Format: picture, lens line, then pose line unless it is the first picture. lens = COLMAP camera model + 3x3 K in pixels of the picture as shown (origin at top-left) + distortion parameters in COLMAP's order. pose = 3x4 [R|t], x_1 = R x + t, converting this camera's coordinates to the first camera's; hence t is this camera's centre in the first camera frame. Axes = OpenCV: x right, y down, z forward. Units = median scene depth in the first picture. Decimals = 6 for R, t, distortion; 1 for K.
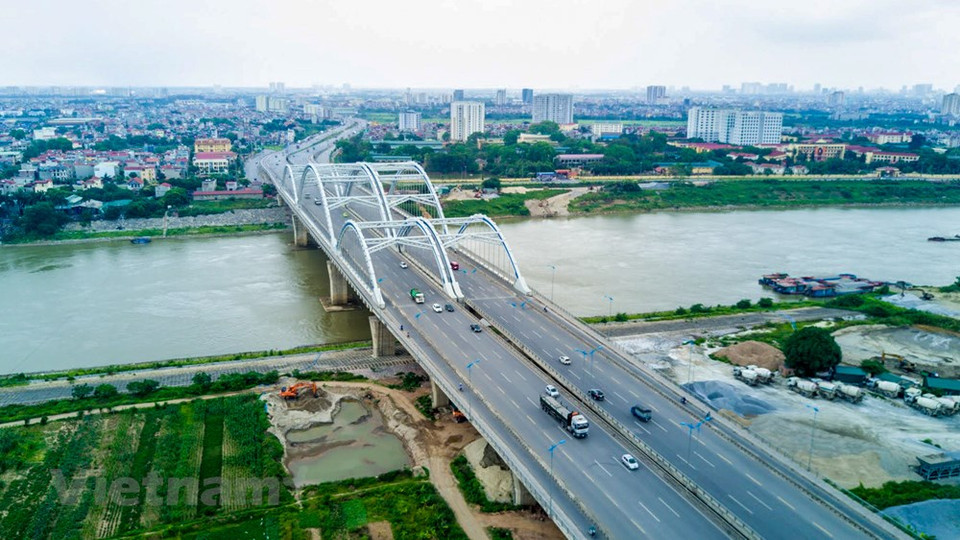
lens RADIAL K [[779.8, 0, 480.0], [0, 779.8, 270.0], [0, 0, 1]] dist [-0.001415, 0.002890]
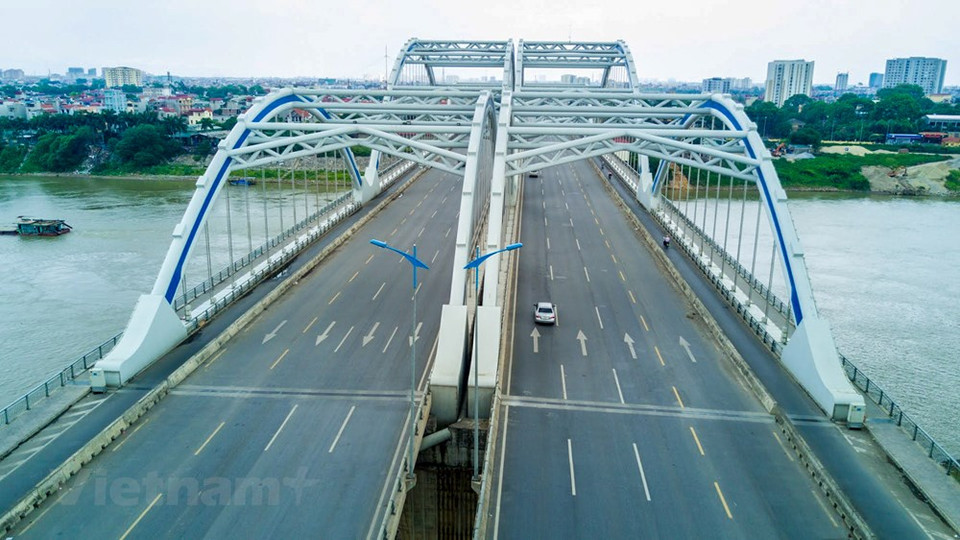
lens RADIAL K [[779.8, 0, 480.0], [0, 779.8, 270.0], [0, 0, 1]] dist [-0.001415, 0.002890]
pose [[0.921056, 0.102362, -0.375736, 0.025707], [-0.099021, 0.994684, 0.028249, -0.000578], [0.376631, 0.011187, 0.926296, 0.420749]]
